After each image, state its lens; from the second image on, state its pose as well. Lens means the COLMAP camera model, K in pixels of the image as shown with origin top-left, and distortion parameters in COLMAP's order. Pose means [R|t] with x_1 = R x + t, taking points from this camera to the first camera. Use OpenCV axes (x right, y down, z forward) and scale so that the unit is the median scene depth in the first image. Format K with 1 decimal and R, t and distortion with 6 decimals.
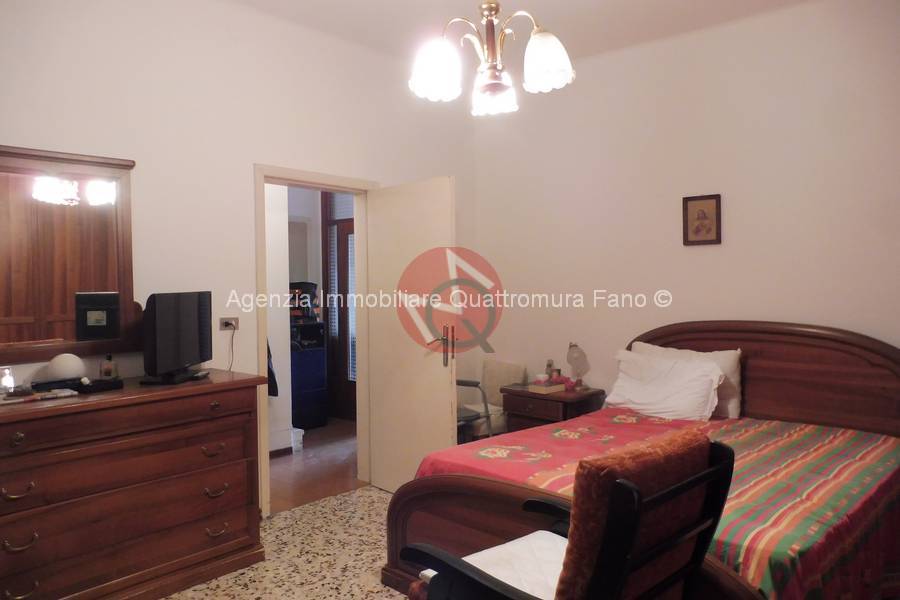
lens RADIAL K [[656.5, 0, 450.0], [0, 656.5, 300.0], [0, 0, 1]] dist [-0.071654, -0.006031]
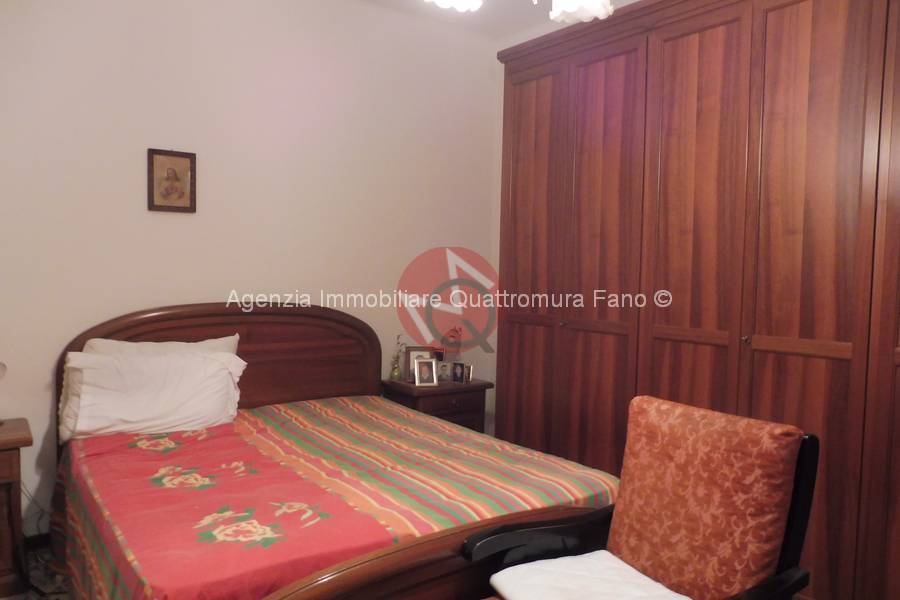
lens RADIAL K [[656.5, 0, 450.0], [0, 656.5, 300.0], [0, 0, 1]] dist [-0.071654, -0.006031]
pose [[0.170073, -0.037956, 0.984700, -0.362209], [0.003651, 0.999275, 0.037888, -0.003758], [-0.985425, -0.002849, 0.170088, 0.527007]]
